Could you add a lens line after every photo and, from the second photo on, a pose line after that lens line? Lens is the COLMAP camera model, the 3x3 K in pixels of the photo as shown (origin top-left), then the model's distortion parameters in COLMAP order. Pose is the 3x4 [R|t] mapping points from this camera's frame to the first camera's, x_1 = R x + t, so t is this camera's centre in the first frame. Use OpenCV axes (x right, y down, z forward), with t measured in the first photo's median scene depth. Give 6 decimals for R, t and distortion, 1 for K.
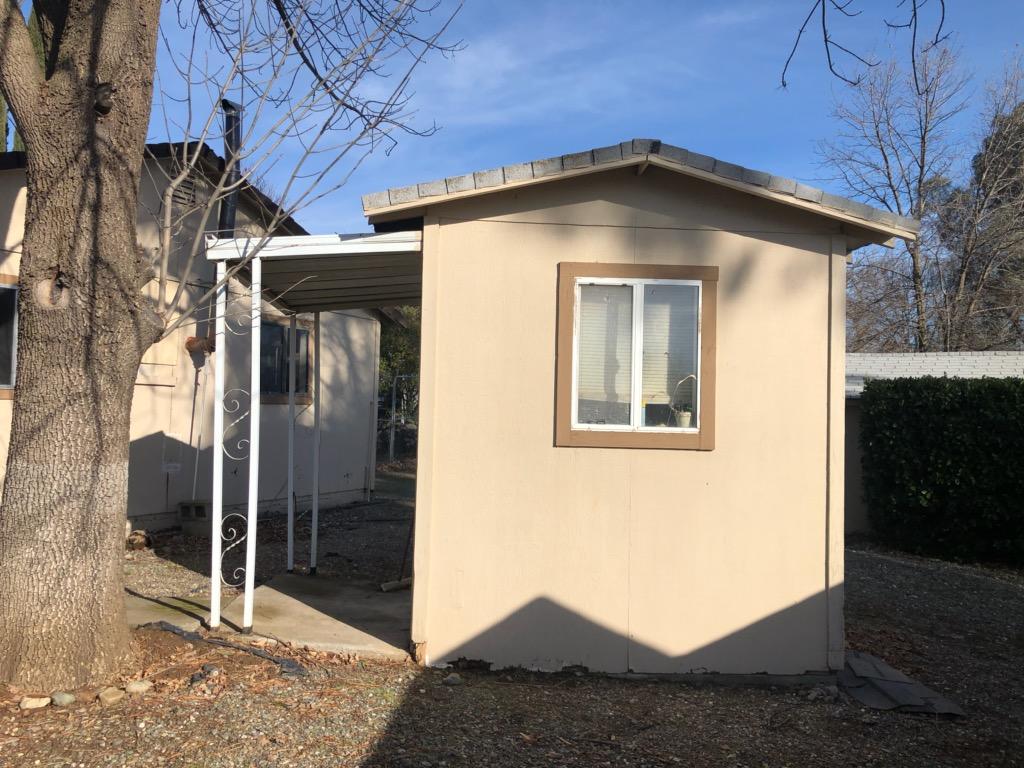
lens RADIAL K [[838.8, 0, 507.7], [0, 838.8, 371.4], [0, 0, 1]] dist [0.022046, 0.000661]
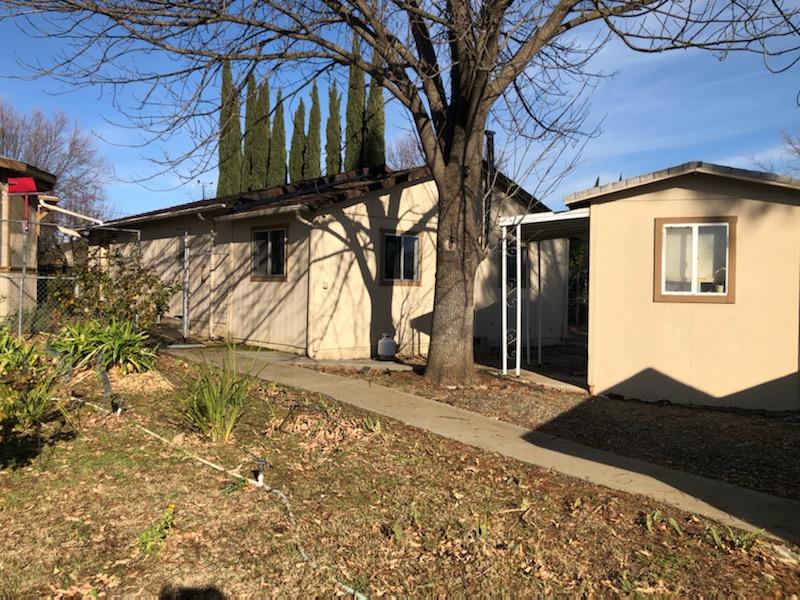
lens RADIAL K [[655.3, 0, 396.6], [0, 655.3, 290.2], [0, 0, 1]] dist [0.022046, 0.000661]
pose [[0.919177, -0.009656, -0.393727, 0.116363], [0.022233, 0.999377, 0.027396, -0.003568], [0.393217, -0.033935, 0.918819, -0.857231]]
